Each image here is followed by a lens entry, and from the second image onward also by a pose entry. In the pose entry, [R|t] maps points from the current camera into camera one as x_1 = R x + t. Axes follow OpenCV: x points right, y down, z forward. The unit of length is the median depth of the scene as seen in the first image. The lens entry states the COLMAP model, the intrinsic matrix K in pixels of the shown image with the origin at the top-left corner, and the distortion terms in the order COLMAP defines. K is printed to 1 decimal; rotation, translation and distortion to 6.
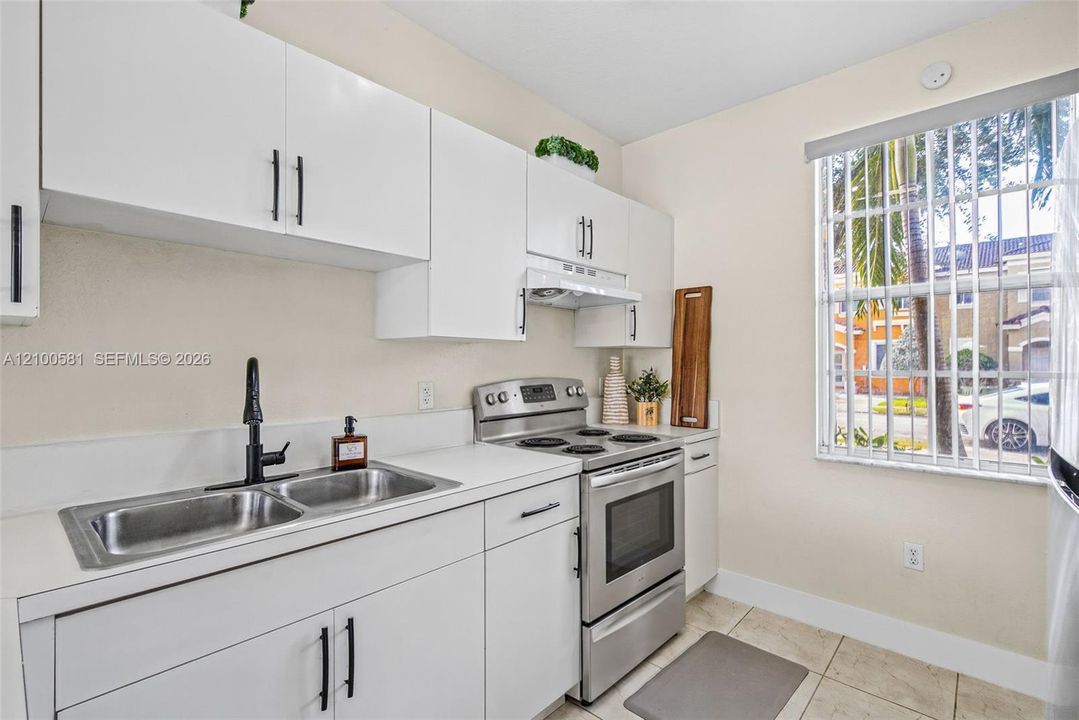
lens RADIAL K [[495.1, 0, 544.8], [0, 495.1, 359.5], [0, 0, 1]] dist [-0.001205, -0.001004]
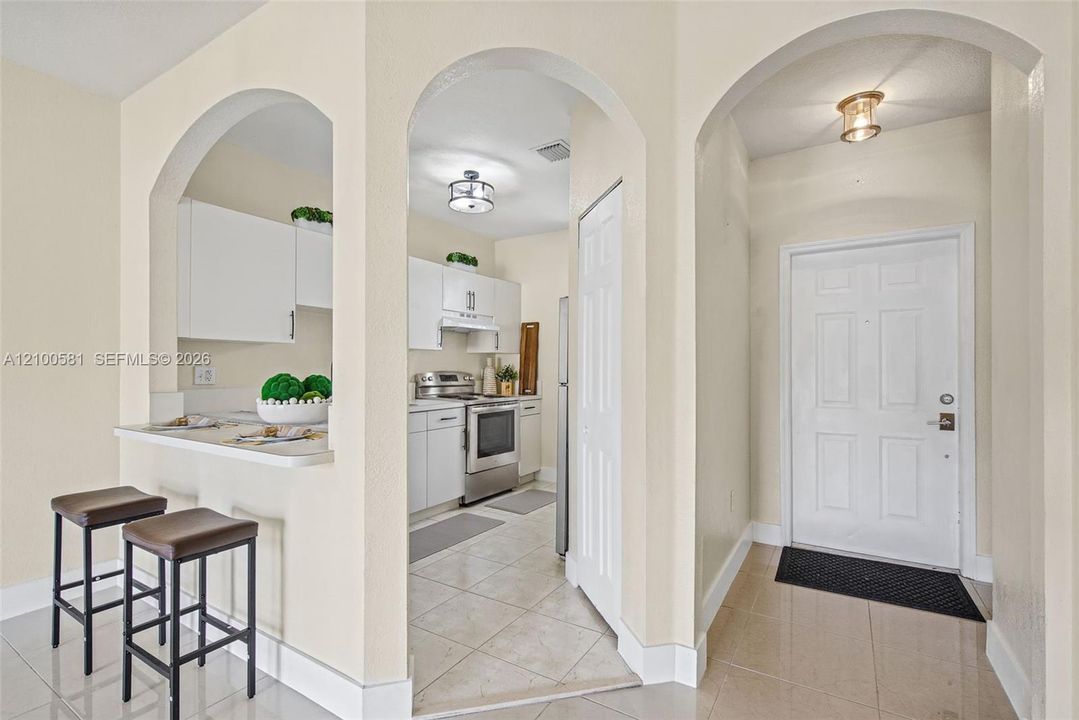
lens RADIAL K [[495.1, 0, 545.8], [0, 495.1, 366.0], [0, 0, 1]] dist [-0.001205, -0.001004]
pose [[0.983552, 0.002554, 0.180606, 0.014738], [-0.002972, 0.999993, 0.002046, 0.021811], [-0.180600, -0.002549, 0.983553, -0.985704]]
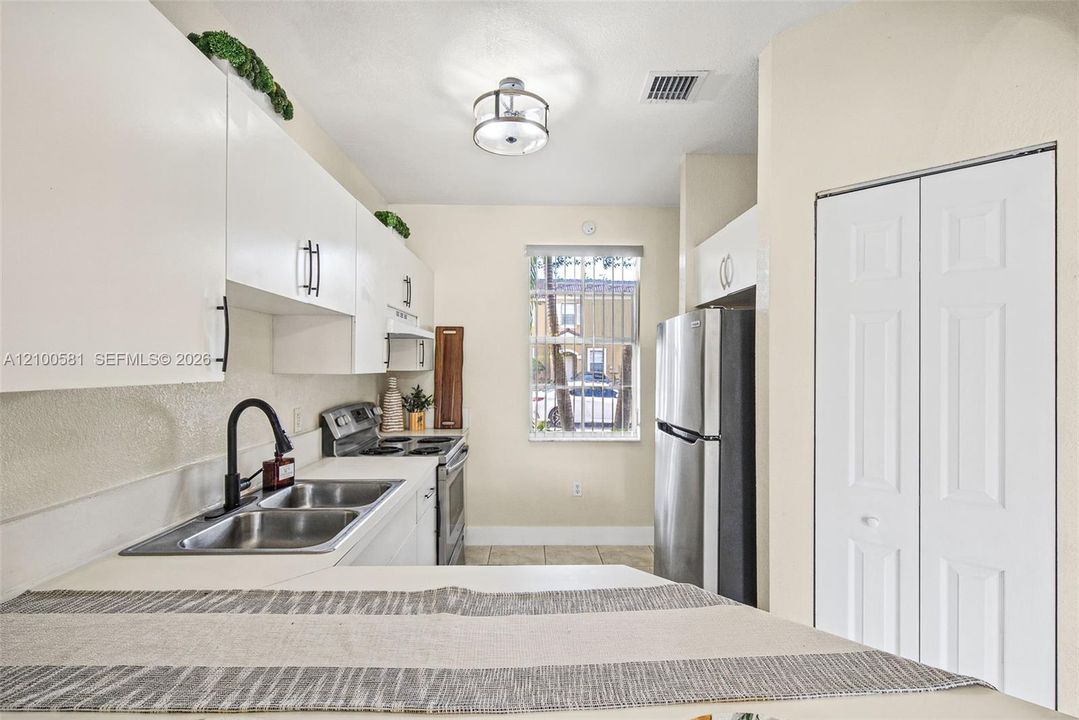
lens RADIAL K [[495.1, 0, 539.6], [0, 495.1, 362.6], [0, 0, 1]] dist [-0.001205, -0.001004]
pose [[0.728032, 0.002473, 0.685539, -0.500491], [-0.004012, 0.999992, 0.000653, -0.051666], [-0.685532, -0.003226, 0.728036, -0.181430]]
